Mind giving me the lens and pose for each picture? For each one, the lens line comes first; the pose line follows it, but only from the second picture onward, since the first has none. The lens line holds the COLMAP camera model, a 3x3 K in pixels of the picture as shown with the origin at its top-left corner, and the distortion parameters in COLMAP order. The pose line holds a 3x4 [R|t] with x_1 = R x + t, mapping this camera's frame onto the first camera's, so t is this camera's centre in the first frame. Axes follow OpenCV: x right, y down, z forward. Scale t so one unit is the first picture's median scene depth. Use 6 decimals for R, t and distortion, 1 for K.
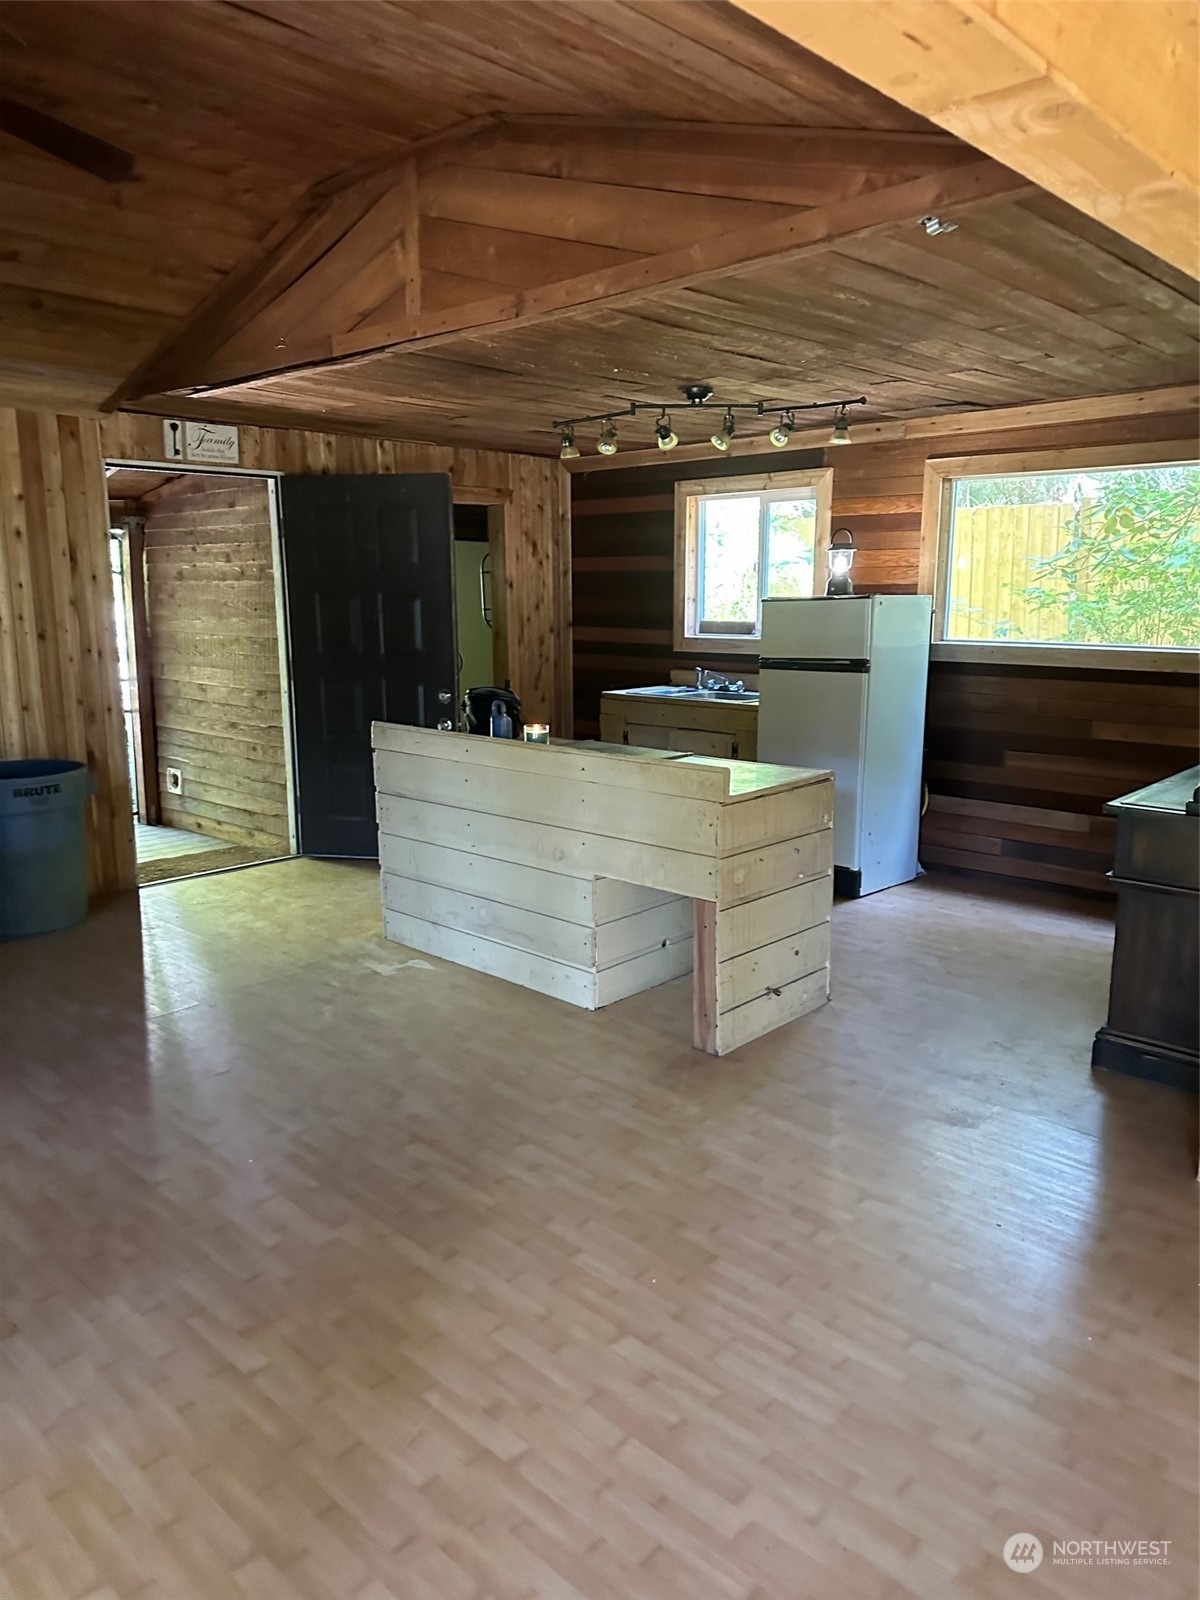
lens RADIAL K [[1136.0, 0, 608.3], [0, 1136.0, 810.1], [0, 0, 1]] dist [0.019552, -0.016221]
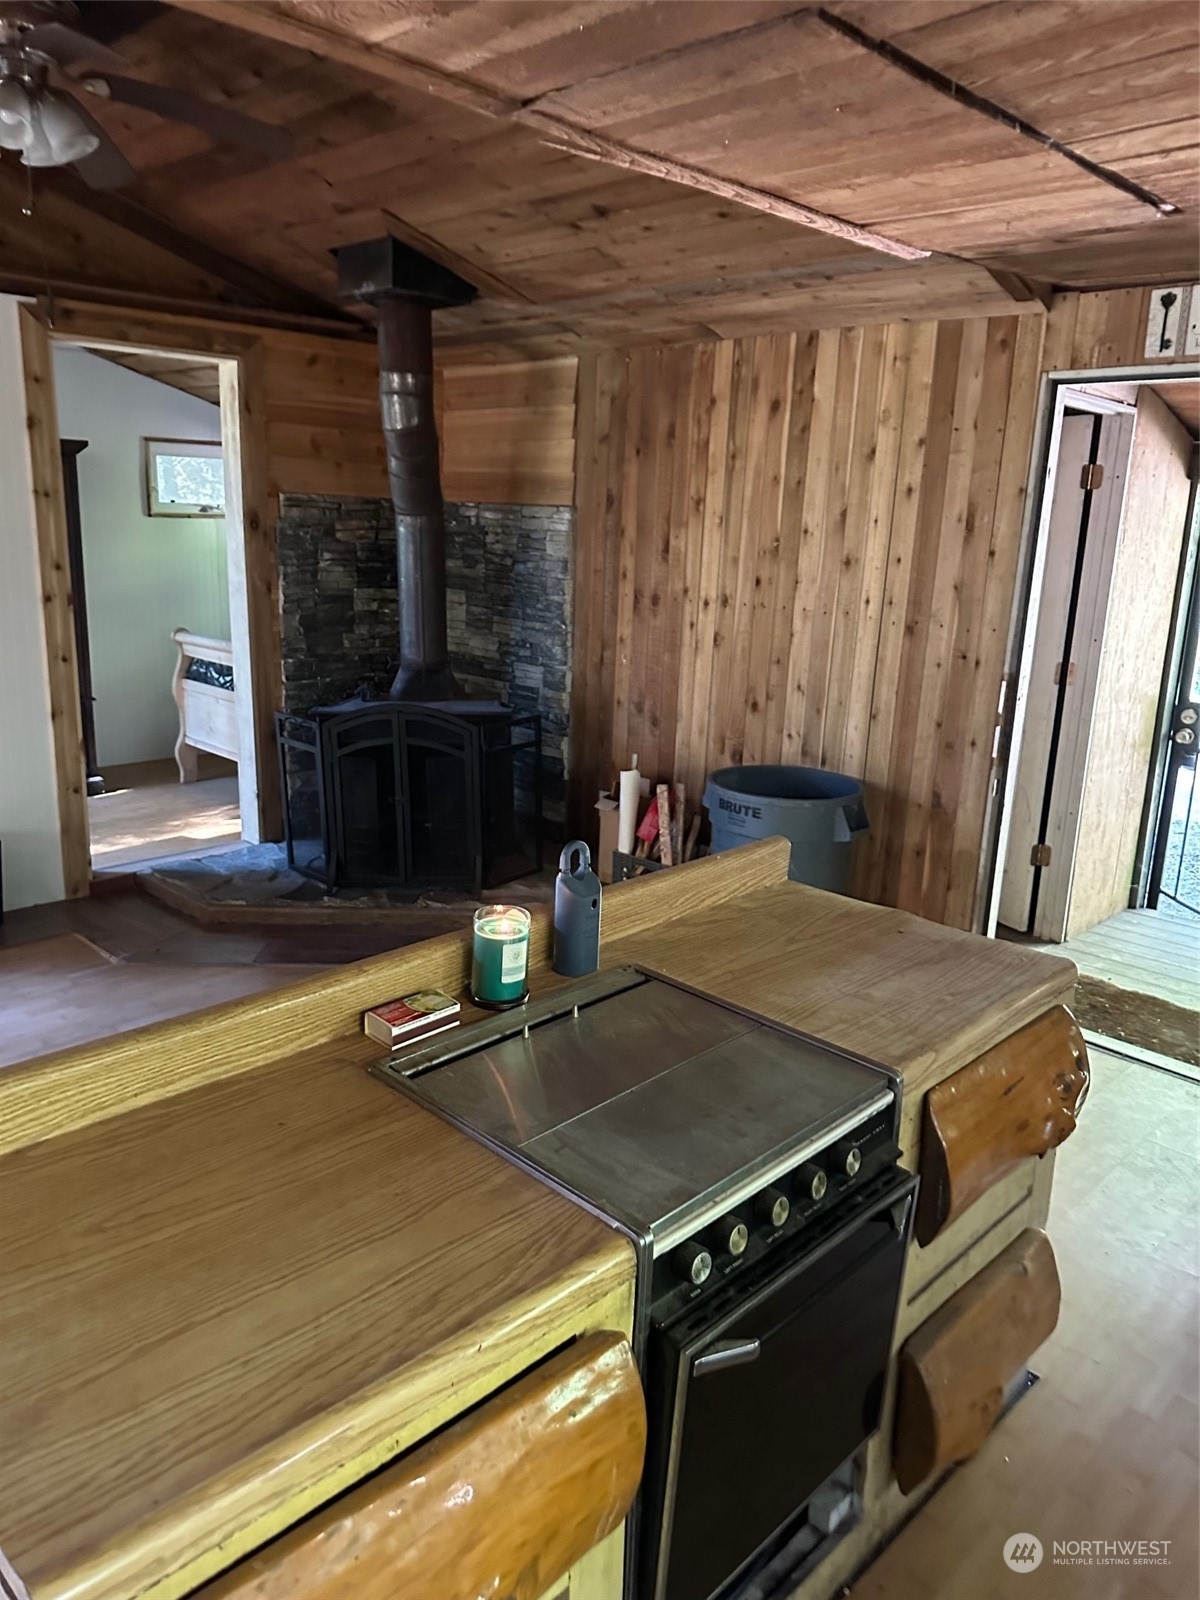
lens RADIAL K [[1136.0, 0, 600.0], [0, 1136.0, 798.7], [0, 0, 1]] dist [0.019552, -0.016221]
pose [[-0.016237, 0.252925, -0.967350, 0.260182], [-0.222733, 0.942252, 0.250101, -0.189007], [0.974744, 0.219522, 0.041036, 0.794017]]
